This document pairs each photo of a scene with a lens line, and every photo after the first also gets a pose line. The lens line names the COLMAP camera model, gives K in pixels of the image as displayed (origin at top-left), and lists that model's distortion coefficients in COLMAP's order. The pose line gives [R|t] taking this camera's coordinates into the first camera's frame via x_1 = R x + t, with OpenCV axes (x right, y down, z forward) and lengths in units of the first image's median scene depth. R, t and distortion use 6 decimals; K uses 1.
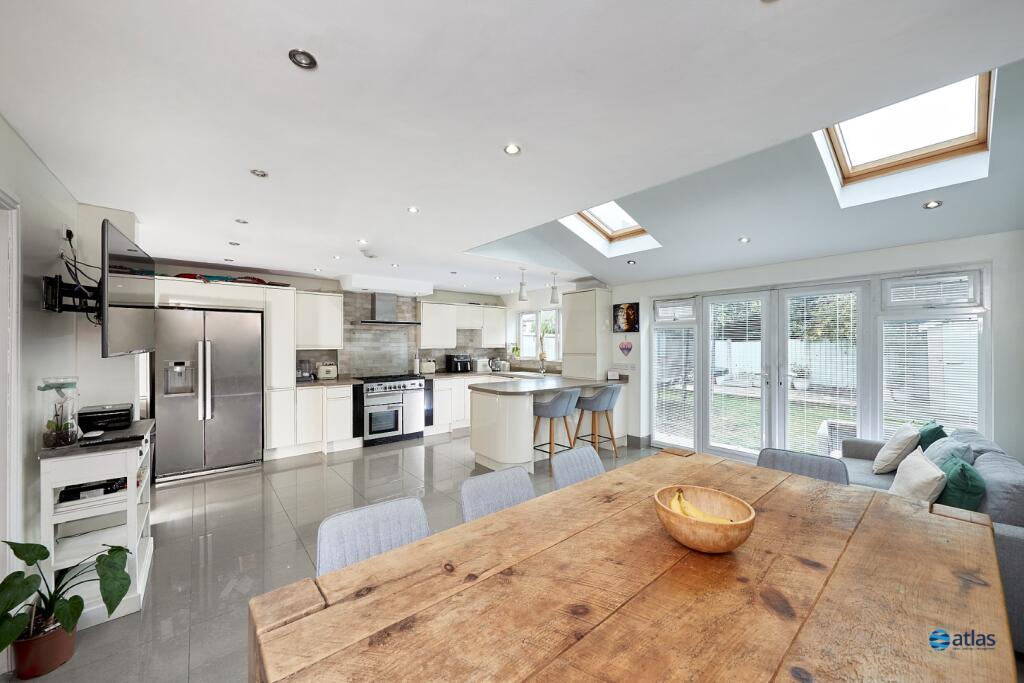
lens RADIAL K [[376.6, 0, 512.0], [0, 376.6, 341.5], [0, 0, 1]] dist [-0.000865, -0.000068]
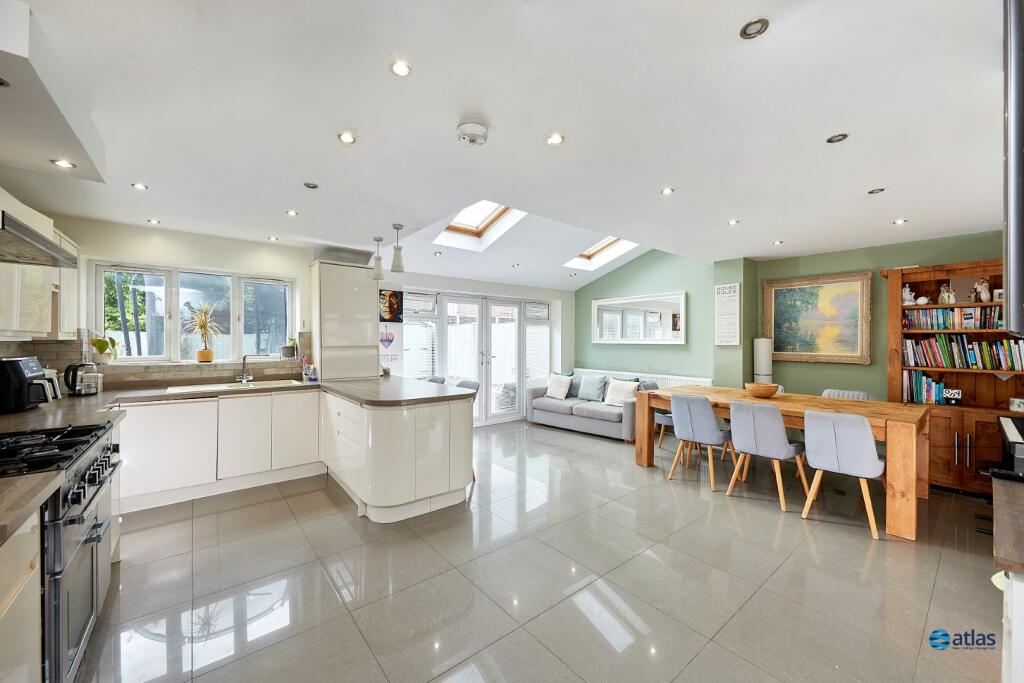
lens RADIAL K [[386.3, 0, 512.0], [0, 386.3, 341.5], [0, 0, 1]] dist [0.000676, 0.000051]
pose [[0.018632, -0.002372, 0.999824, -0.608028], [-0.006129, 0.999978, 0.002487, 0.018025], [-0.999808, -0.006175, 0.018617, 0.663253]]
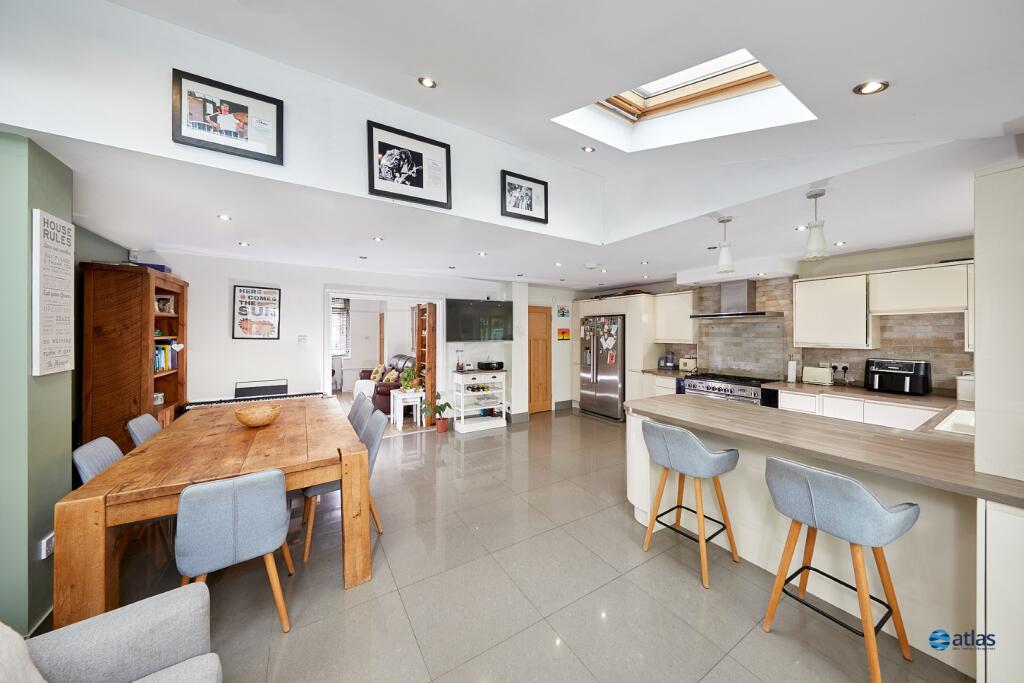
lens RADIAL K [[339.5, 0, 514.6], [0, 339.5, 332.8], [0, 0, 1]] dist [-0.000122, -0.000001]
pose [[-0.125851, 0.002568, -0.992046, 0.530805], [0.005107, 0.999985, 0.001941, -0.014062], [0.992036, -0.004822, -0.125862, 0.627963]]
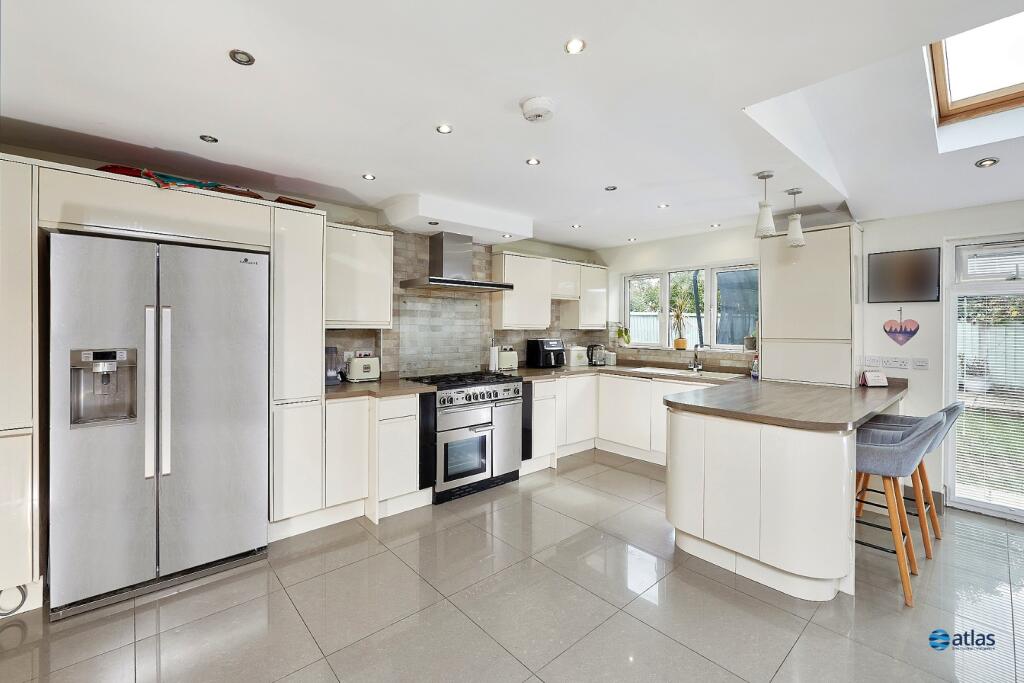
lens RADIAL K [[426.3, 0, 480.8], [0, 426.3, 328.3], [0, 0, 1]] dist [0.000680, 0.000068]
pose [[0.999913, 0.006605, -0.011416, -0.304537], [-0.006502, 0.999938, 0.009051, 0.012535], [0.011475, -0.008976, 0.999894, 0.352677]]
